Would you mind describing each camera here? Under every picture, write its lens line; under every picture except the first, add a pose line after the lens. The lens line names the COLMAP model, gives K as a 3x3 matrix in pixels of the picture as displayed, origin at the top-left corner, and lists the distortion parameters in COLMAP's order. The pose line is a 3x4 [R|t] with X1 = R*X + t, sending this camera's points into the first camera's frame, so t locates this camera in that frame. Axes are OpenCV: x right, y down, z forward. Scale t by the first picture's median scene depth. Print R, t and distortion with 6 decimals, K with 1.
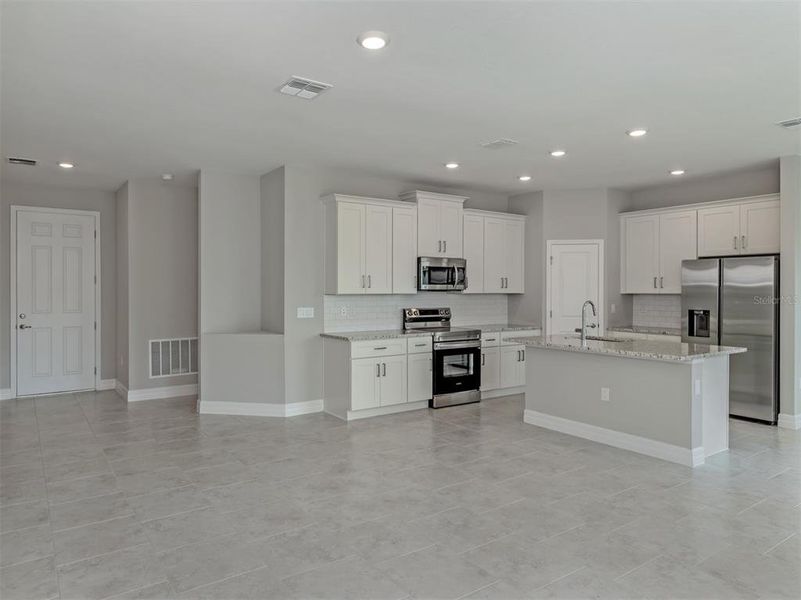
lens RADIAL K [[522.2, 0, 366.4], [0, 522.2, 296.9], [0, 0, 1]] dist [0.004361, 0.000362]
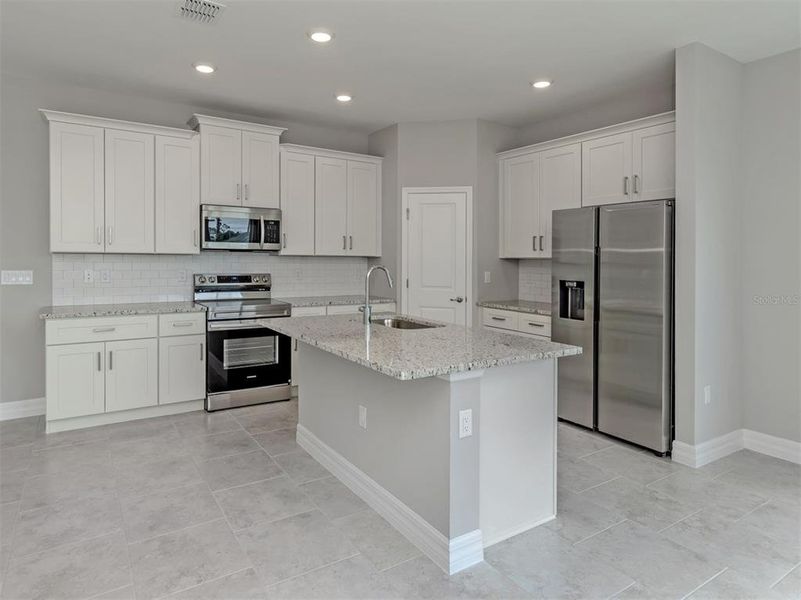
lens RADIAL K [[477.8, 0, 370.4], [0, 477.8, 261.6], [0, 0, 1]] dist [0.007417, 0.001190]
pose [[0.999463, 0.010883, -0.030912, 0.361825], [-0.011082, 0.999919, -0.006252, 0.006292], [0.030842, 0.006591, 0.999503, 0.329817]]
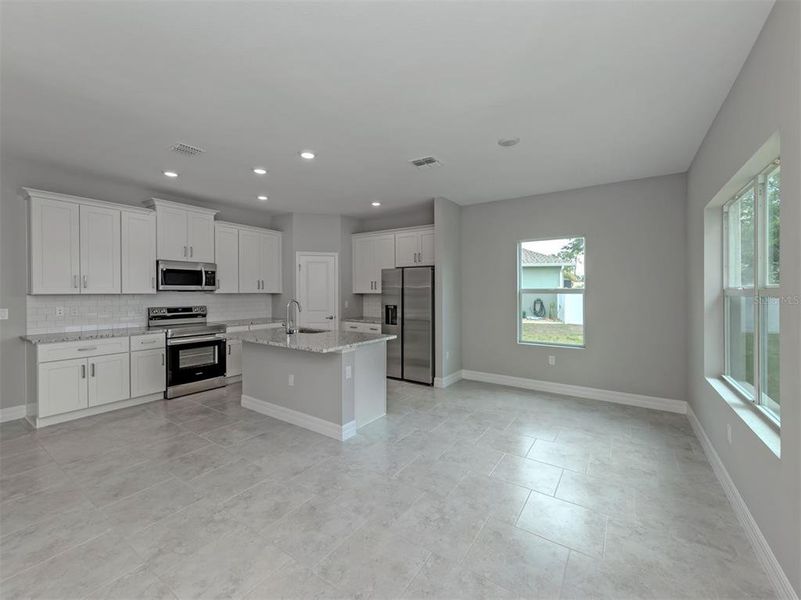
lens RADIAL K [[333.9, 0, 398.1], [0, 333.9, 294.2], [0, 0, 1]] dist [0.000777, 0.000004]
pose [[0.922702, -0.001867, 0.385510, 0.293561], [0.003271, 0.999990, -0.002986, -0.001131], [-0.385500, 0.004016, 0.922699, 0.167973]]
